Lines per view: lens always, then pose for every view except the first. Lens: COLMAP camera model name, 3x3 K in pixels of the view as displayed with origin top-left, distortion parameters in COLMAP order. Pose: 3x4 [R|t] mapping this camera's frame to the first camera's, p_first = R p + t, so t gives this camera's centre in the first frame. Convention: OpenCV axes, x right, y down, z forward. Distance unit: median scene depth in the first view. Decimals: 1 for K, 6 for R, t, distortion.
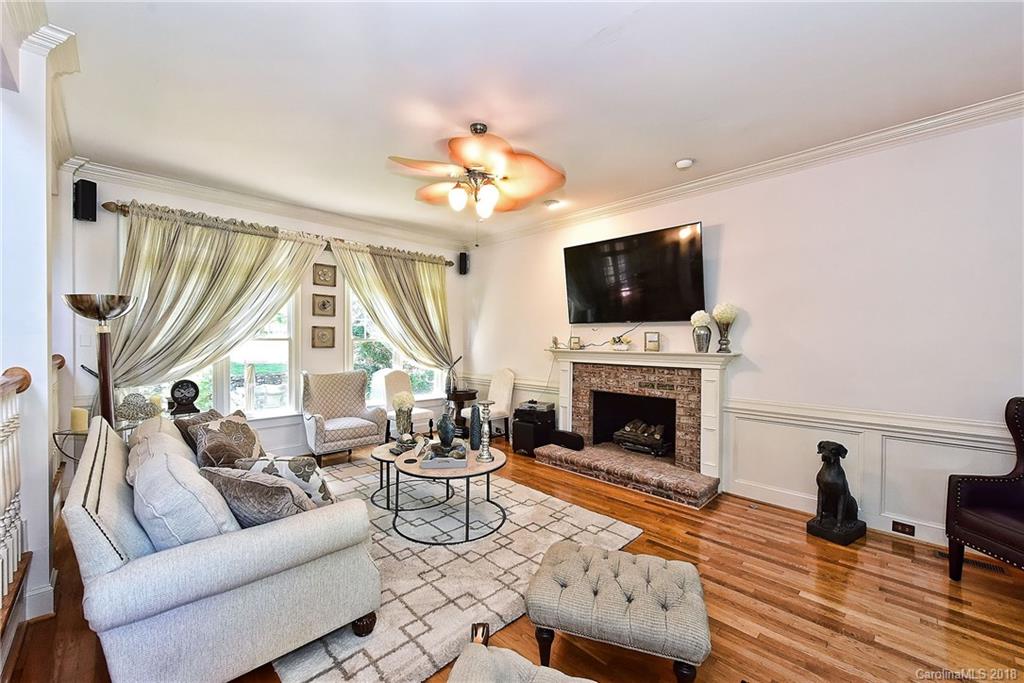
lens RADIAL K [[407.5, 0, 516.3], [0, 407.5, 341.4], [0, 0, 1]] dist [0.002400, 0.000121]
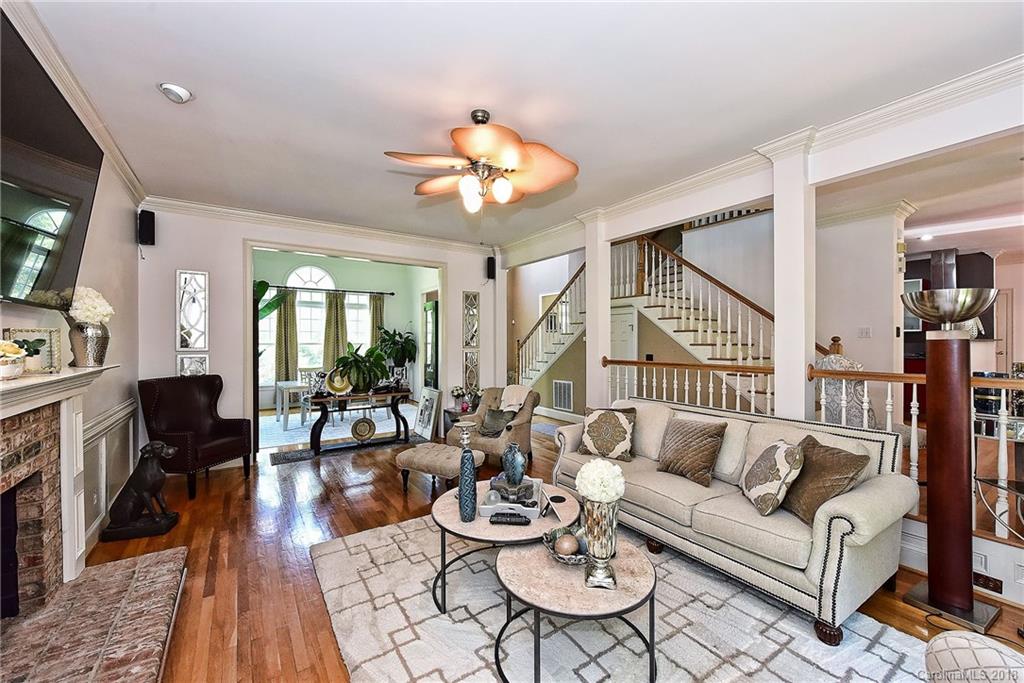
lens RADIAL K [[407.5, 0, 516.3], [0, 407.5, 341.4], [0, 0, 1]] dist [0.002400, 0.000121]
pose [[-0.980825, -0.001193, 0.194888, -0.232069], [-0.000368, 0.999991, 0.004270, -0.012865], [-0.194892, 0.004117, -0.980816, 1.247044]]
